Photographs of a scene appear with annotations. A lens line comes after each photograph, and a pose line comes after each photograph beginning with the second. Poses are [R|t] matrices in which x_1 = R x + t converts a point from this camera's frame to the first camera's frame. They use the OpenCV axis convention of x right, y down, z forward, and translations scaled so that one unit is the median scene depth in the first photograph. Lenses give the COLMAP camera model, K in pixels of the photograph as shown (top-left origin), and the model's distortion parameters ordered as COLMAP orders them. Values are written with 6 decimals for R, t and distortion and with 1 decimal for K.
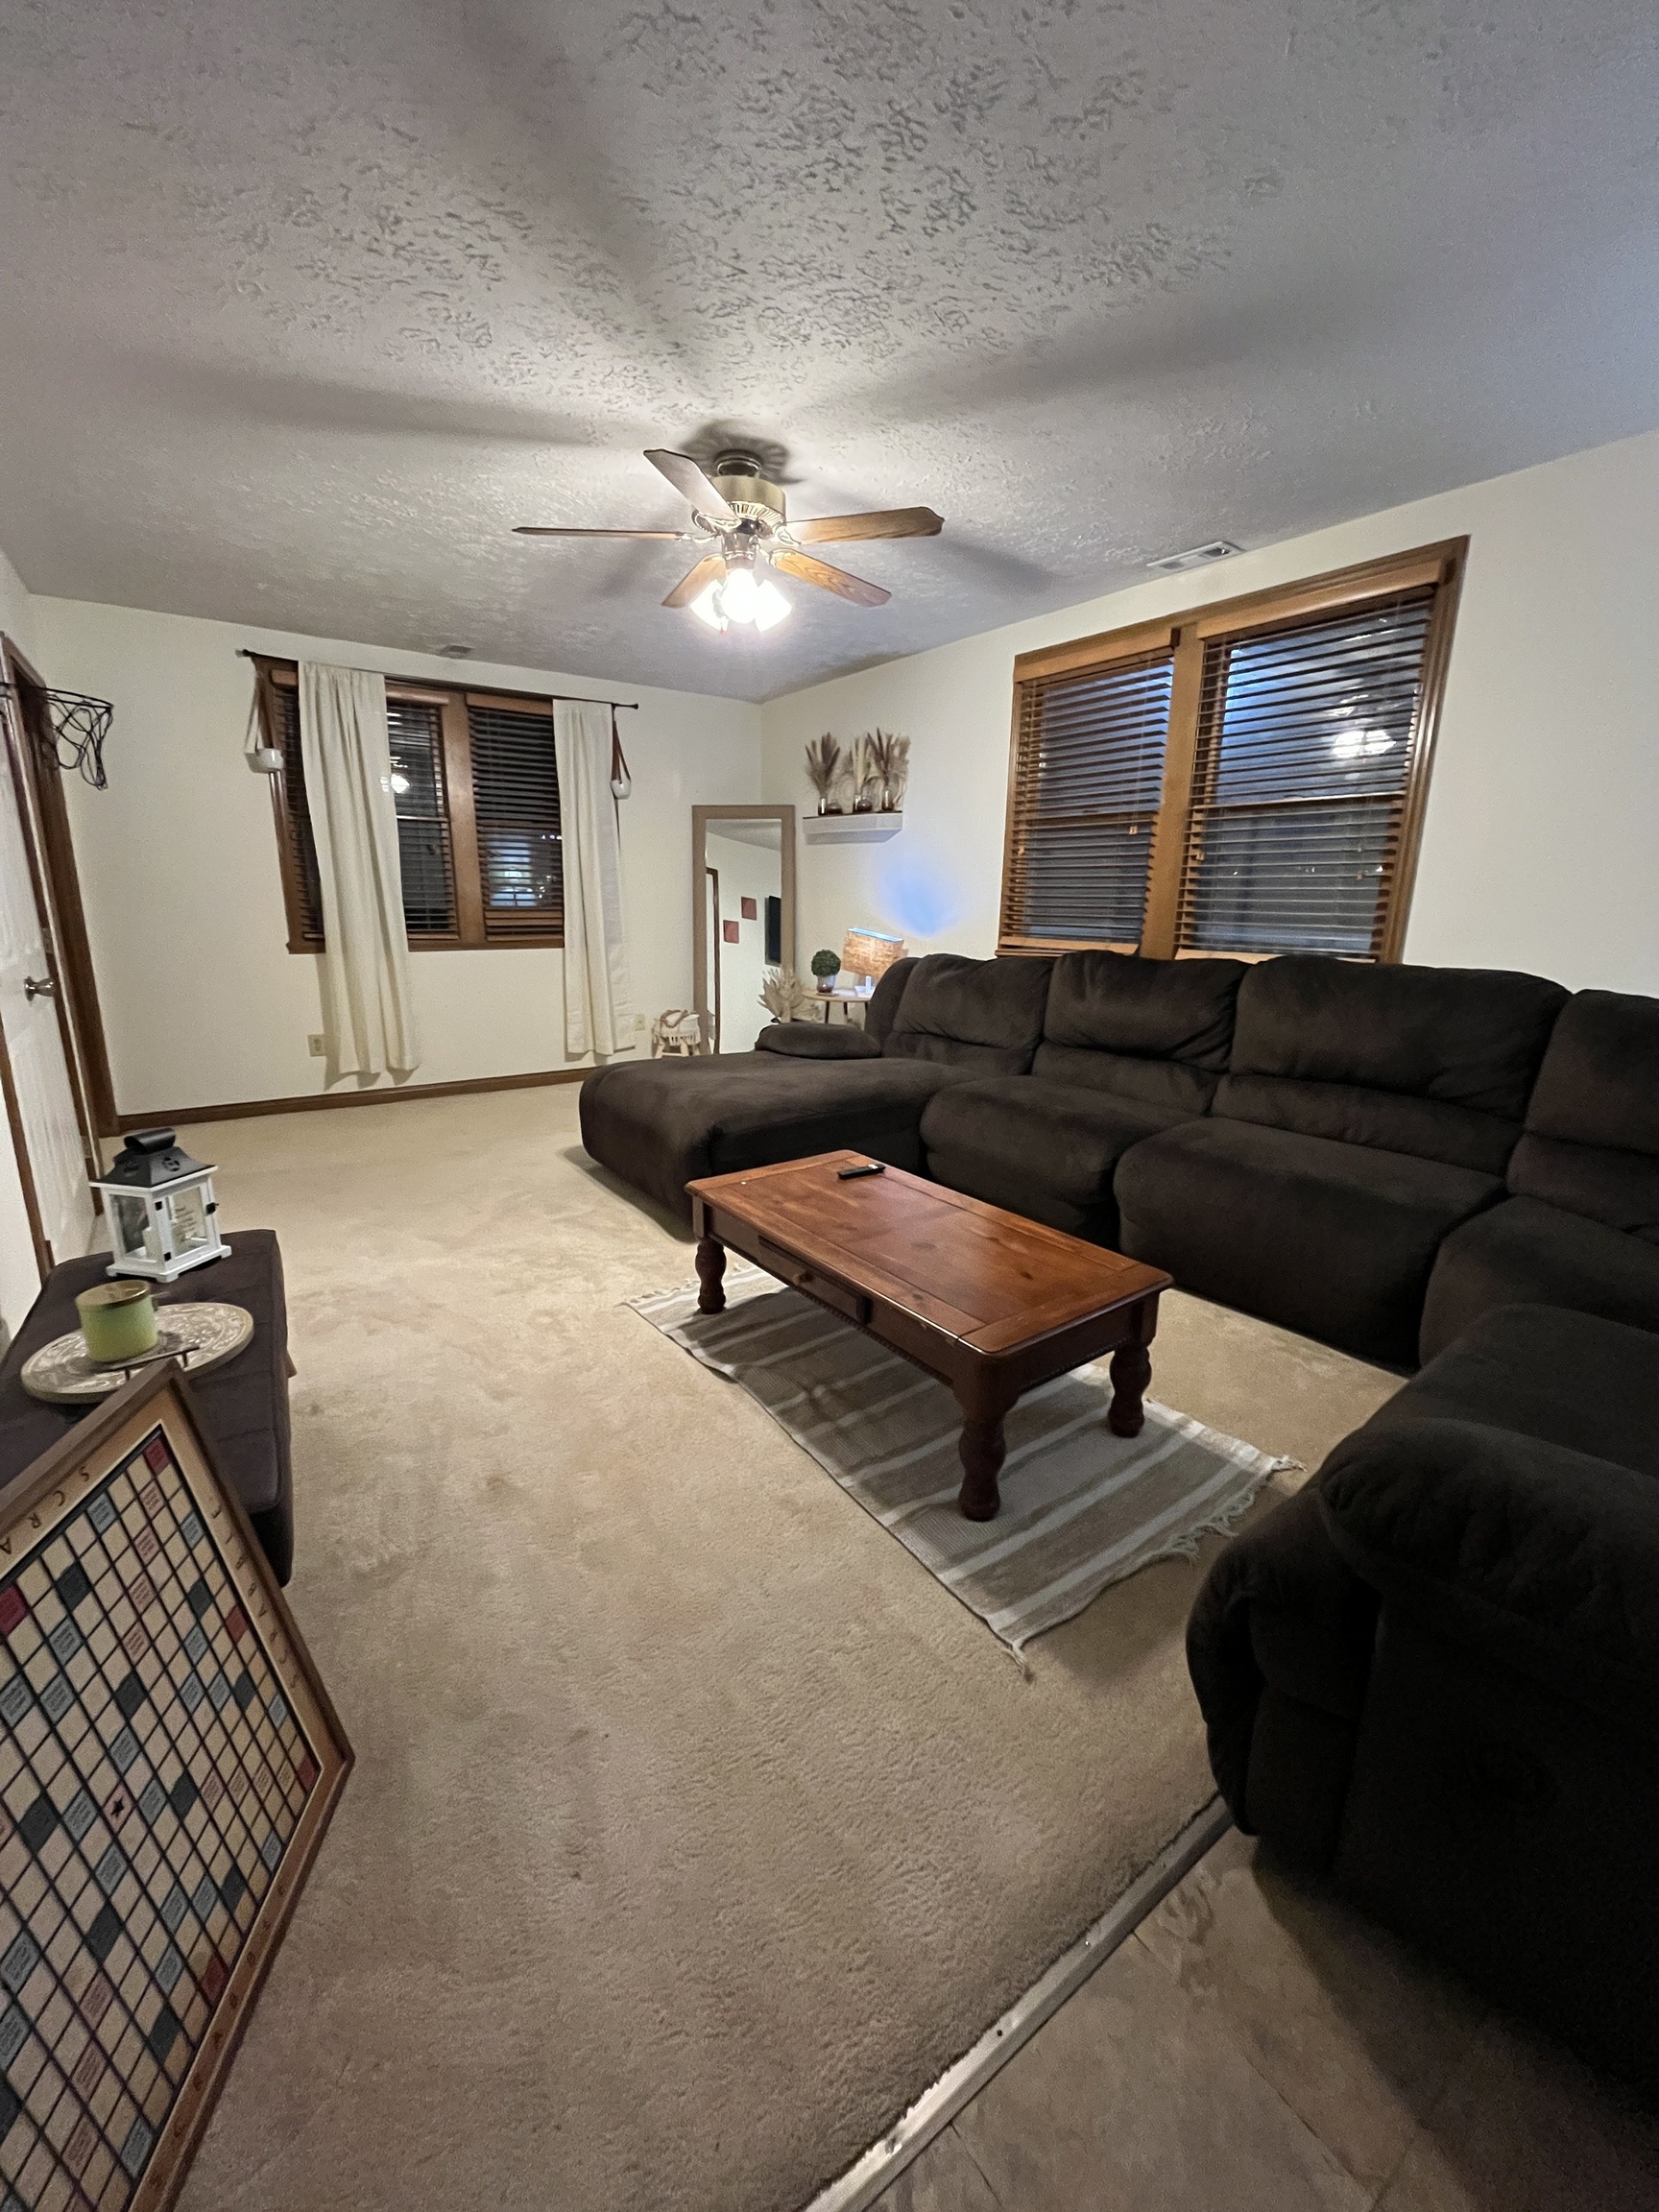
lens RADIAL K [[891.0, 0, 836.6], [0, 891.0, 1104.7], [0, 0, 1]] dist [-0.001484, -0.000153]
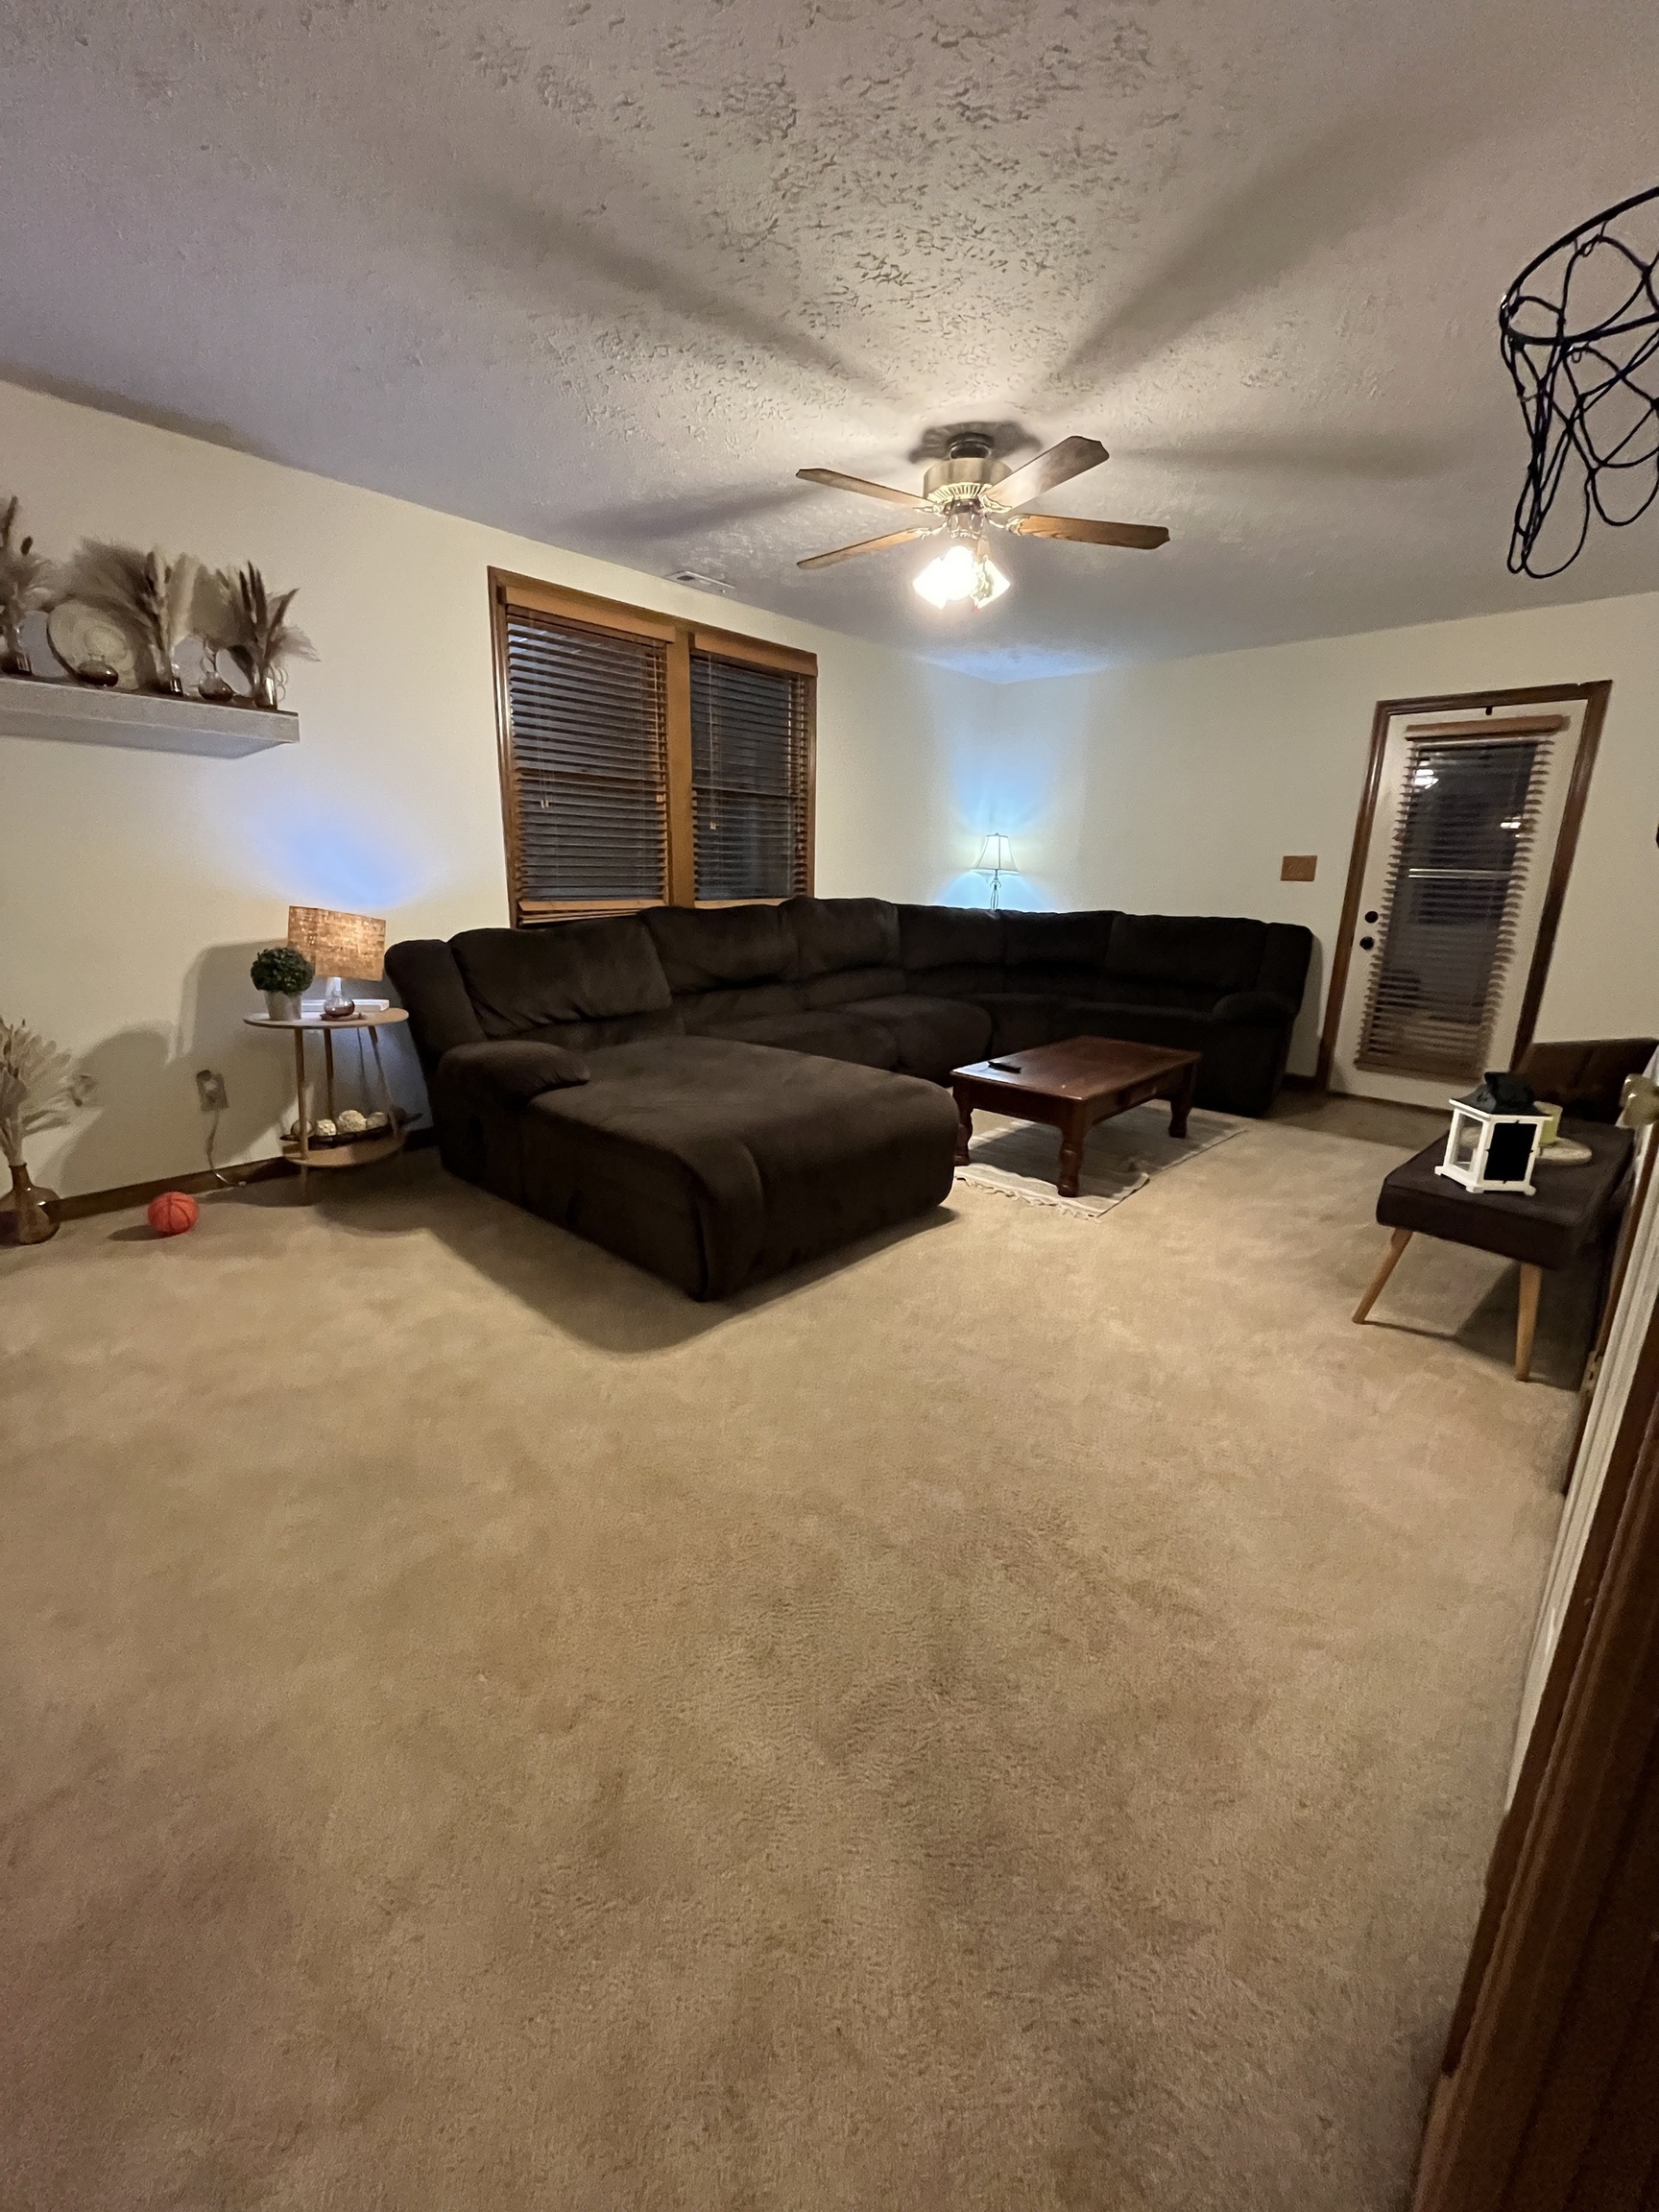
lens RADIAL K [[891.0, 0, 836.8], [0, 891.0, 1104.5], [0, 0, 1]] dist [-0.001484, -0.000153]
pose [[-0.198639, -0.269399, 0.942320, -0.766841], [0.204404, 0.928949, 0.308664, -0.216390], [-0.958521, 0.253926, -0.129459, 0.892068]]
